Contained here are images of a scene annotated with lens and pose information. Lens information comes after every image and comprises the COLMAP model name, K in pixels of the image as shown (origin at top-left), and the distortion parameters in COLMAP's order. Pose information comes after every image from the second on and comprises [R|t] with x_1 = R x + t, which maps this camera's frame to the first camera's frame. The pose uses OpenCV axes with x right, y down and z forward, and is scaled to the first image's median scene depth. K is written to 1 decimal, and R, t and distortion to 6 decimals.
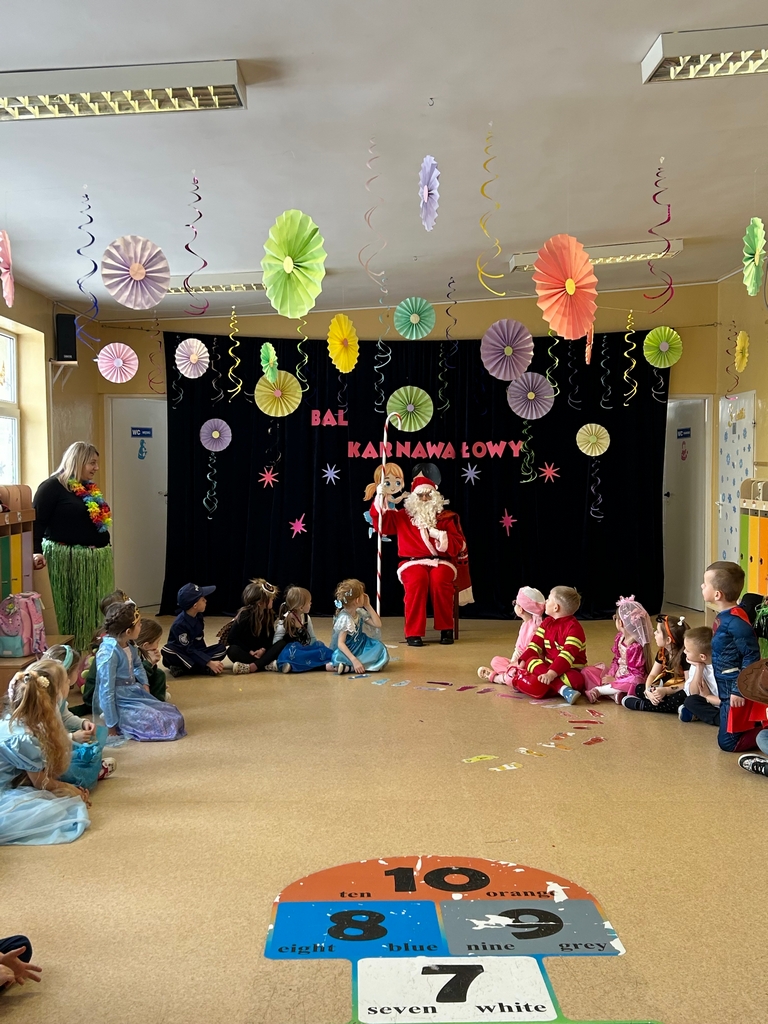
lens RADIAL K [[1147.5, 0, 374.7], [0, 1147.5, 517.1], [0, 0, 1]] dist [0.158611, -0.423089]
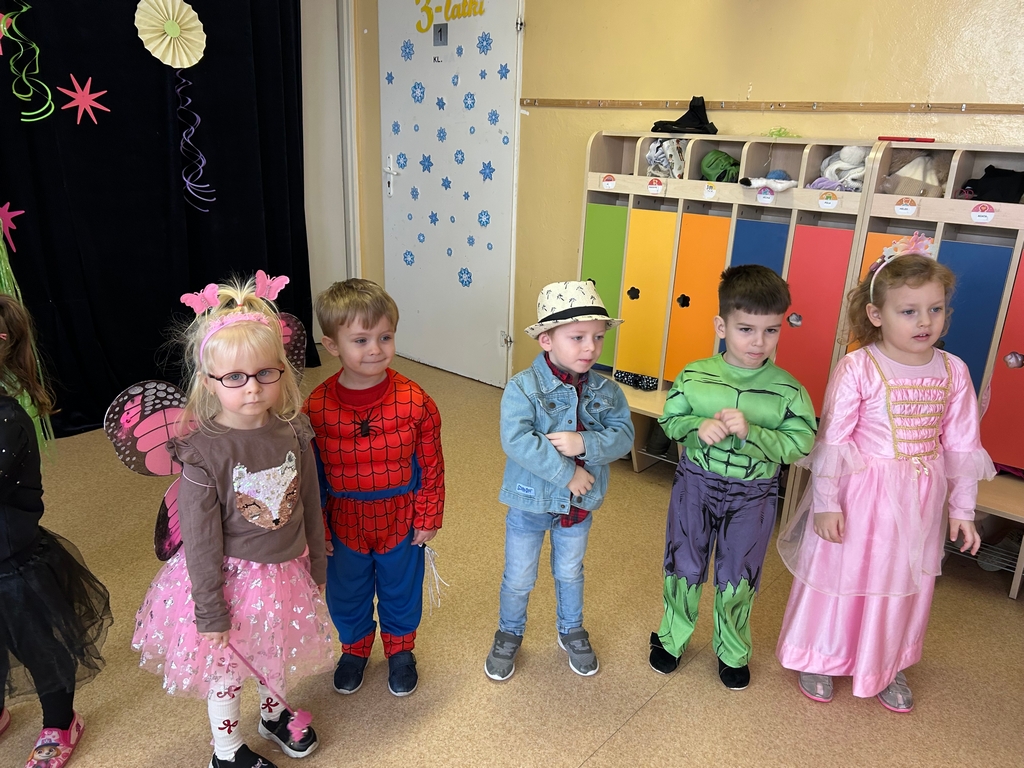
lens RADIAL K [[764.2, 0, 516.6], [0, 764.2, 382.1], [0, 0, 1]] dist [0.092136, -0.139972]
pose [[0.650709, -0.212257, 0.729057, 0.020681], [-0.003171, 0.959368, 0.282140, -0.019292], [-0.759320, -0.185903, 0.623597, 0.672013]]
